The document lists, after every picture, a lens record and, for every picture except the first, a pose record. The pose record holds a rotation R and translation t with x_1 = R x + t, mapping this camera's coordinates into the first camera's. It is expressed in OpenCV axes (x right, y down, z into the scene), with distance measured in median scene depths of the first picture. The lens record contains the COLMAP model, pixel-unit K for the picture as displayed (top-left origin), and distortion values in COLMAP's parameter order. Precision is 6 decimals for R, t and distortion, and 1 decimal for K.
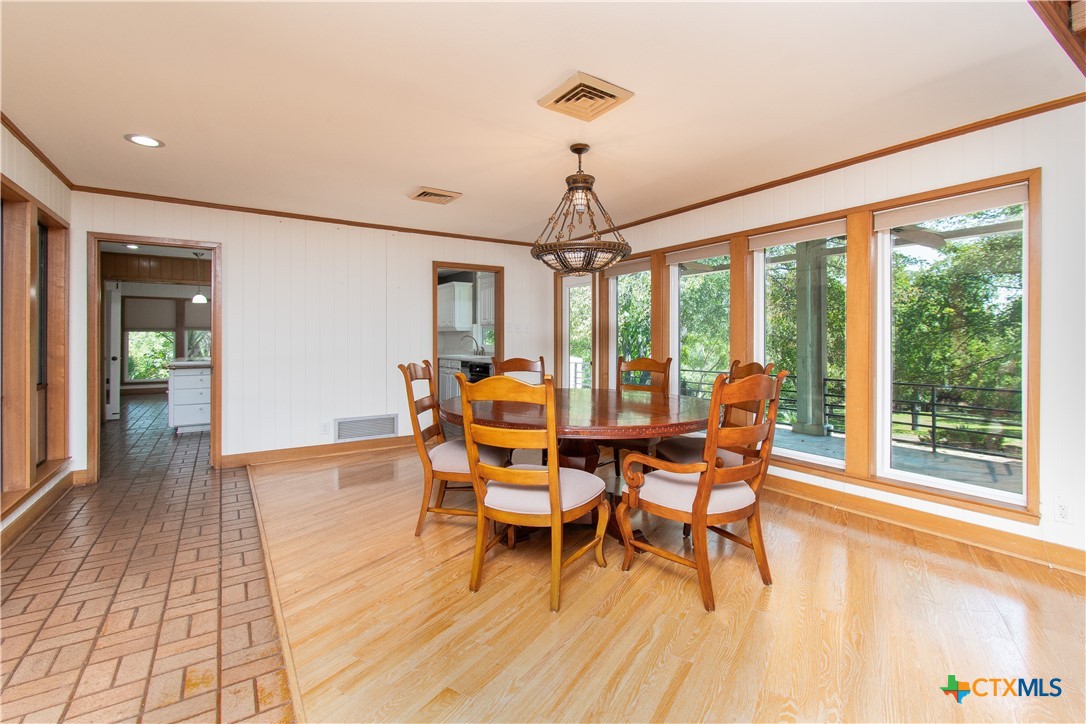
lens RADIAL K [[488.2, 0, 544.2], [0, 488.2, 349.4], [0, 0, 1]] dist [-0.001819, -0.000190]
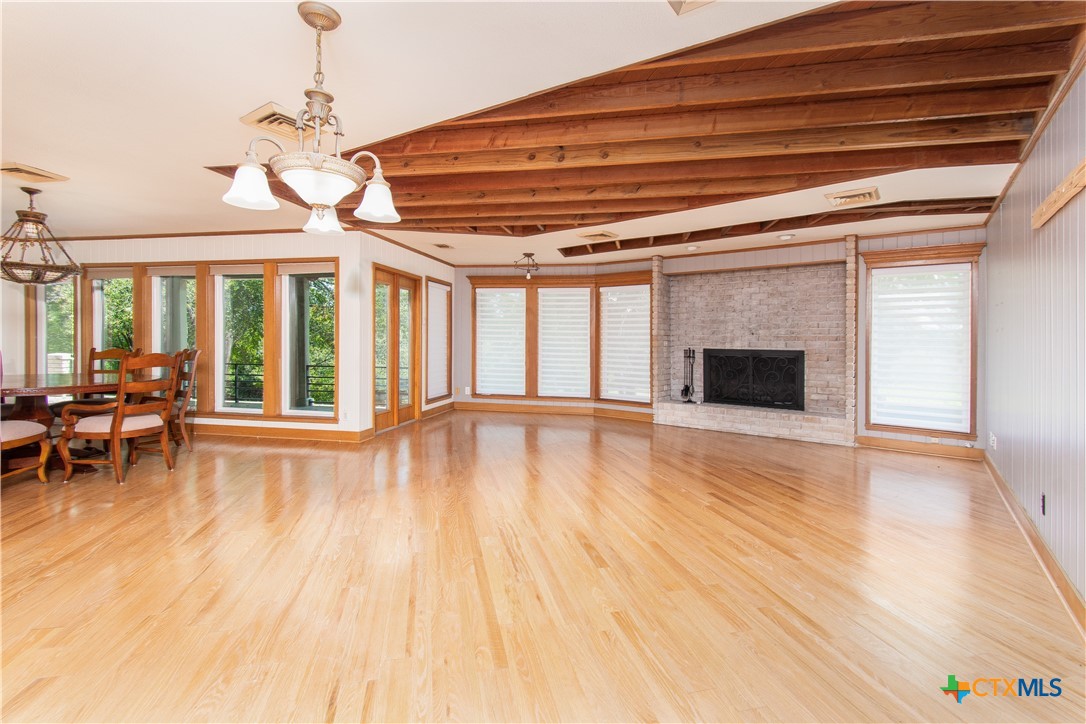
lens RADIAL K [[488.2, 0, 544.2], [0, 488.2, 349.4], [0, 0, 1]] dist [-0.001819, -0.000190]
pose [[0.700585, -0.002815, 0.713563, 0.097372], [0.001962, 0.999996, 0.002019, 0.024153], [-0.713566, -0.000015, 0.700588, -0.885029]]
